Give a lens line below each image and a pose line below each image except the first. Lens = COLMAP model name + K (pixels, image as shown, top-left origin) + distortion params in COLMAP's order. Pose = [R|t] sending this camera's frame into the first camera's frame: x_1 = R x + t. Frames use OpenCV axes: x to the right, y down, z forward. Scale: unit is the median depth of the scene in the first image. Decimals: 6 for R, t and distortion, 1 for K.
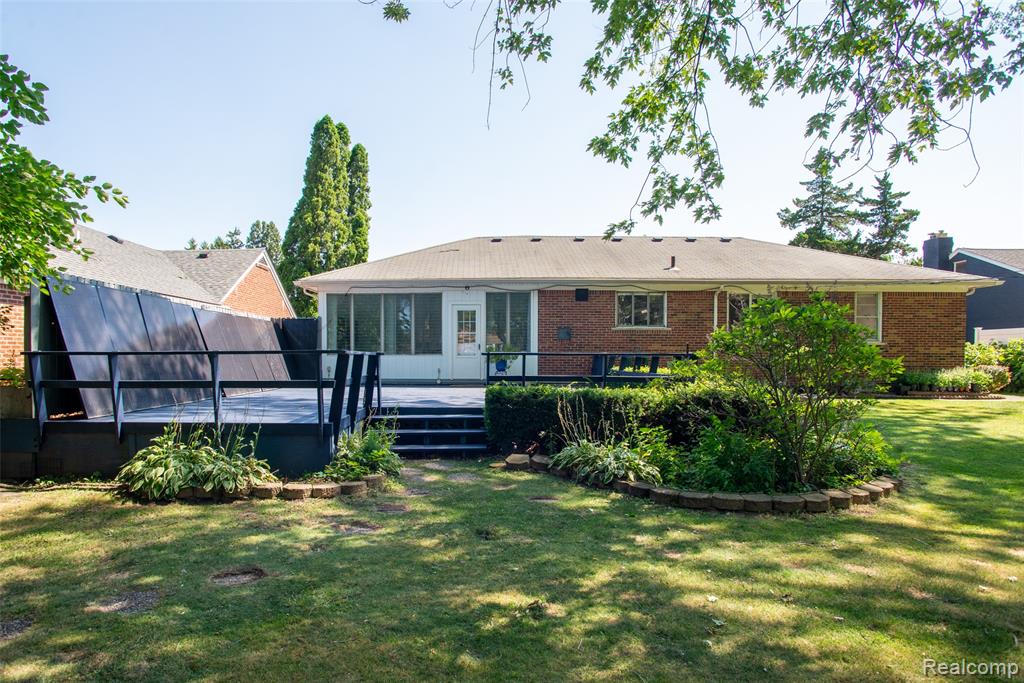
lens RADIAL K [[585.7, 0, 477.2], [0, 585.7, 360.9], [0, 0, 1]] dist [-0.034874, 0.003784]
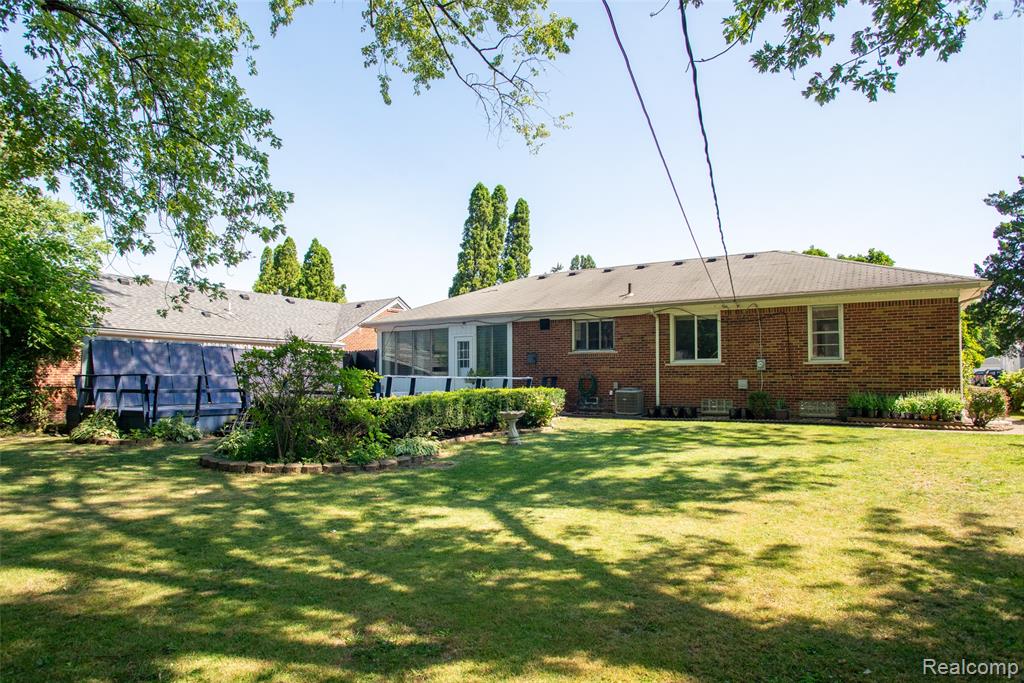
lens RADIAL K [[585.7, 0, 511.1], [0, 585.7, 344.2], [0, 0, 1]] dist [-0.034874, 0.003784]
pose [[0.858431, -0.030807, -0.512003, 0.709179], [-0.003653, 0.997802, -0.066162, 0.002473], [0.512916, 0.058666, 0.856432, -0.015468]]
